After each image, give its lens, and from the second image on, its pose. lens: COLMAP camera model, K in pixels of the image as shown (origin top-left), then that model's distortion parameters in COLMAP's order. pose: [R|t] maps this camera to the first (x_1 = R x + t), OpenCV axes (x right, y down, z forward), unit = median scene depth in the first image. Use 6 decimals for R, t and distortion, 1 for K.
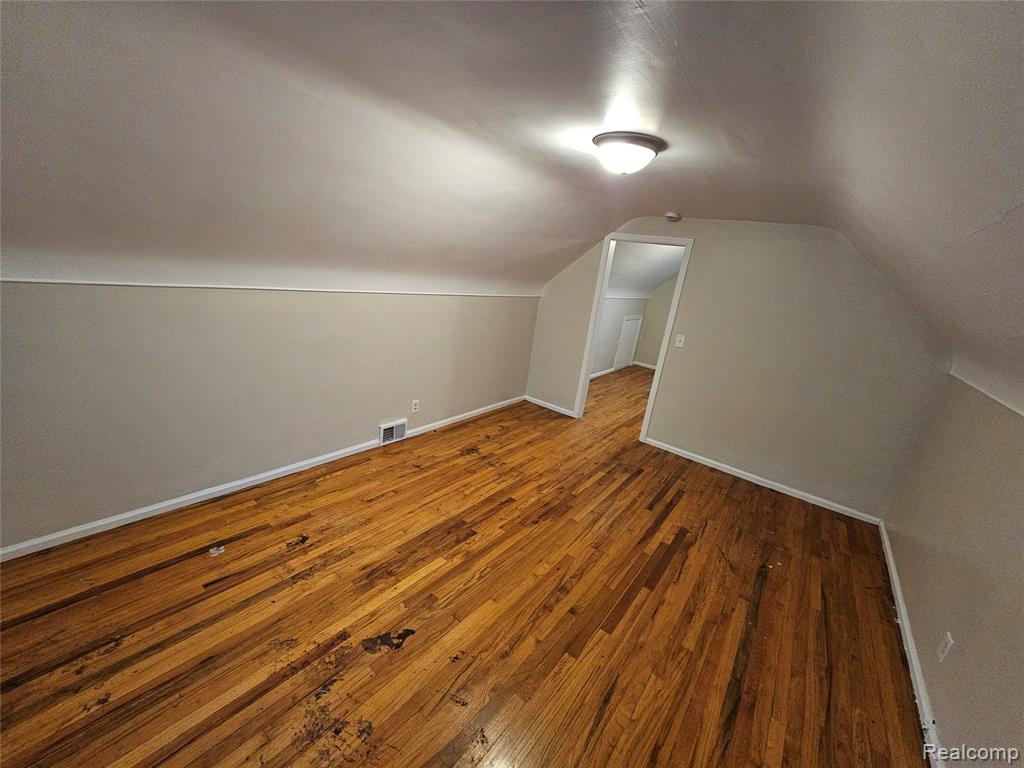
lens RADIAL K [[416.2, 0, 509.7], [0, 416.2, 389.7], [0, 0, 1]] dist [0.000639, 0.000309]
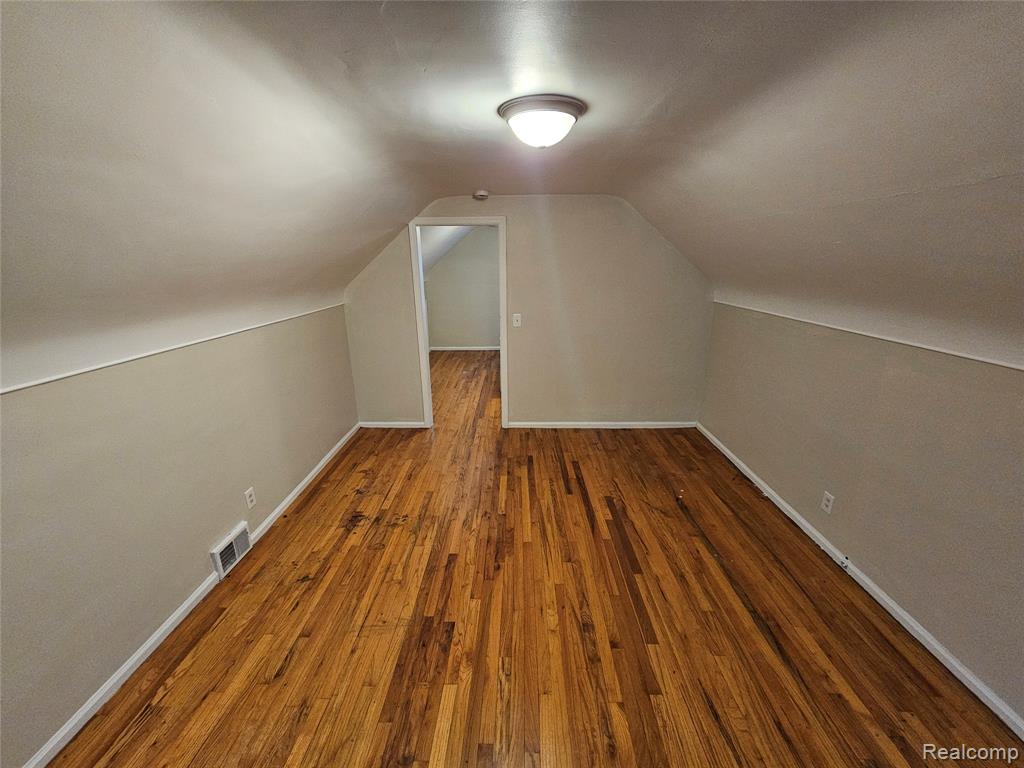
lens RADIAL K [[416.2, 0, 509.7], [0, 416.2, 389.7], [0, 0, 1]] dist [0.000639, 0.000309]
pose [[0.800801, -0.303662, 0.516243, -0.232829], [0.280714, 0.951701, 0.124359, -0.120264], [-0.529073, 0.045329, 0.847365, 0.233265]]
